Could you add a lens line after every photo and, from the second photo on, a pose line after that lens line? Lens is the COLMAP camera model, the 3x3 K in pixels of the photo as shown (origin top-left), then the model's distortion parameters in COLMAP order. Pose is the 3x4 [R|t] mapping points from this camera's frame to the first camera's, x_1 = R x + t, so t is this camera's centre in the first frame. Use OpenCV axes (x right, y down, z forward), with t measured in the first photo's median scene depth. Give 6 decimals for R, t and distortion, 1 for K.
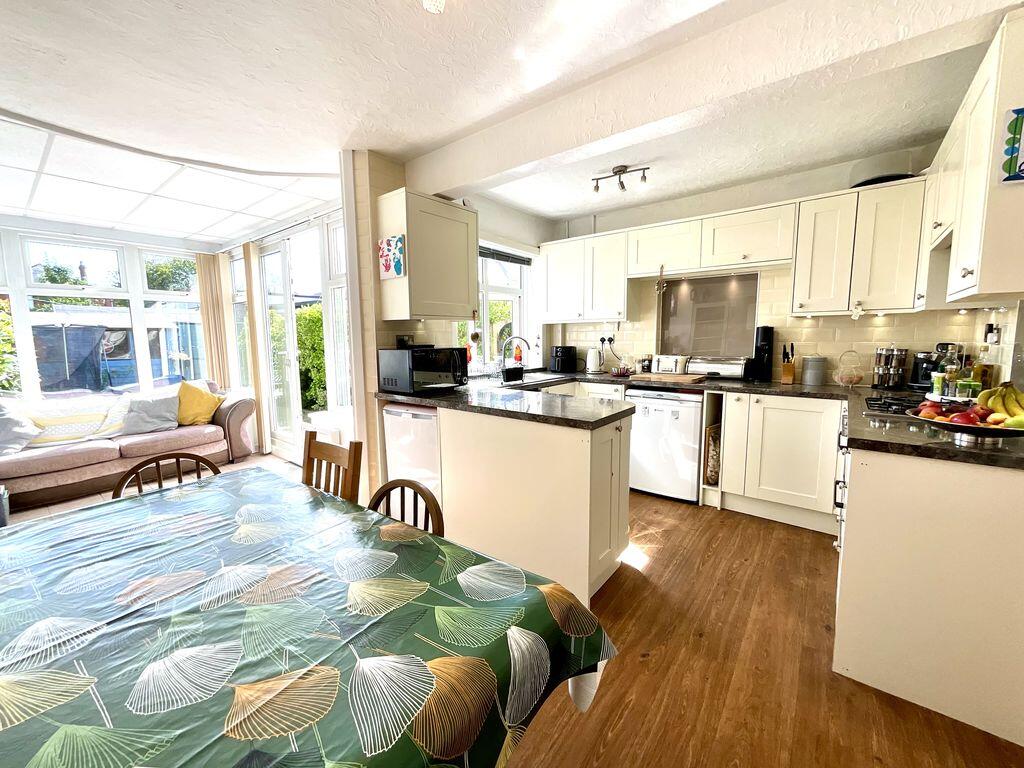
lens RADIAL K [[420.5, 0, 510.3], [0, 420.5, 382.2], [0, 0, 1]] dist [0.000099, 0.001111]
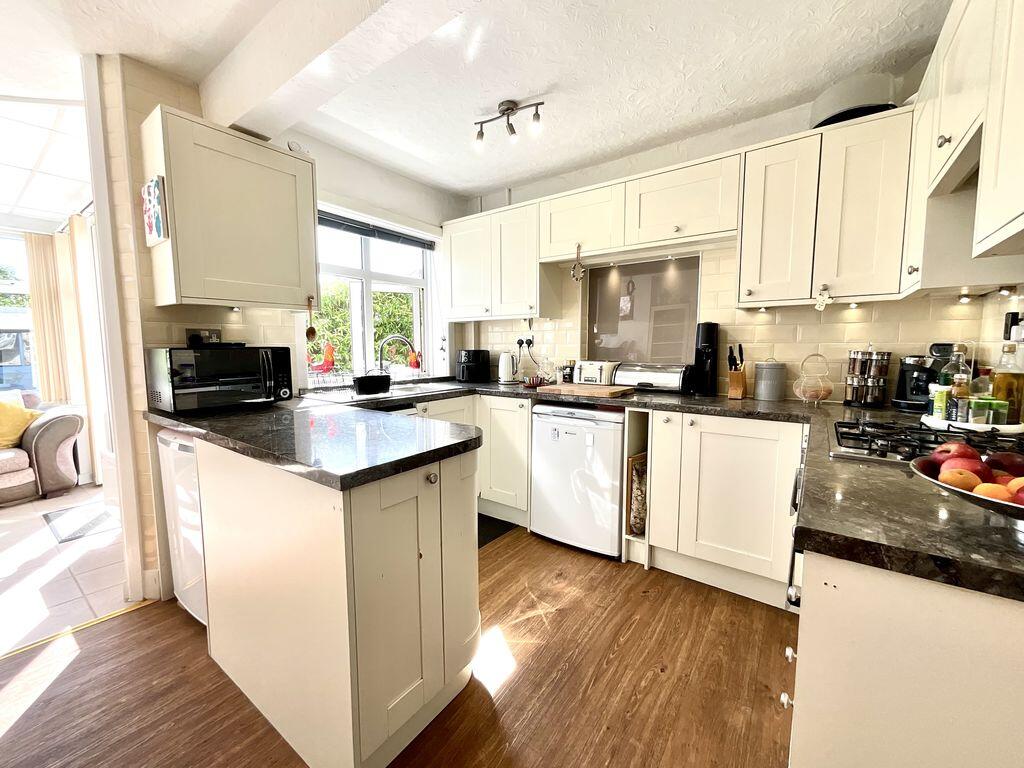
lens RADIAL K [[420.5, 0, 510.9], [0, 420.5, 381.4], [0, 0, 1]] dist [0.000099, 0.001111]
pose [[0.999255, 0.002857, 0.038482, 0.241897], [-0.001937, 0.999712, -0.023925, -0.008844], [-0.038539, 0.023832, 0.998973, 0.279320]]
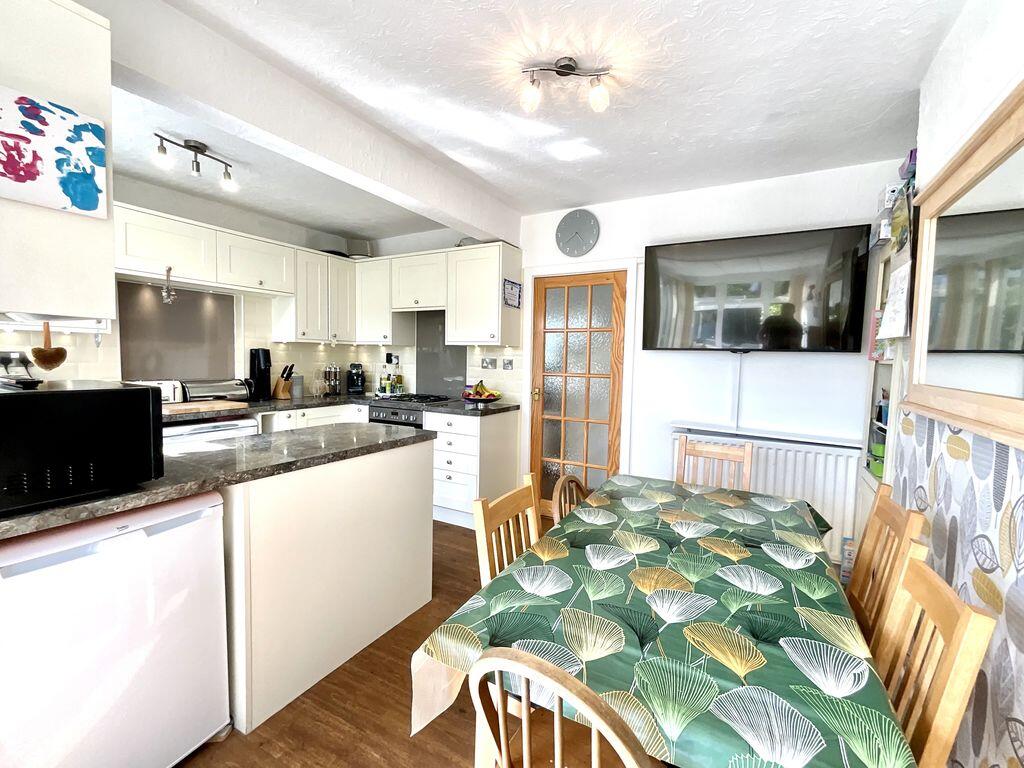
lens RADIAL K [[447.0, 0, 514.4], [0, 447.0, 383.9], [0, 0, 1]] dist [0.001451, -0.000280]
pose [[-0.164231, -0.054498, 0.984915, -0.690913], [0.091169, 0.993360, 0.070167, -0.070152], [-0.982200, 0.101317, -0.158172, 0.601875]]
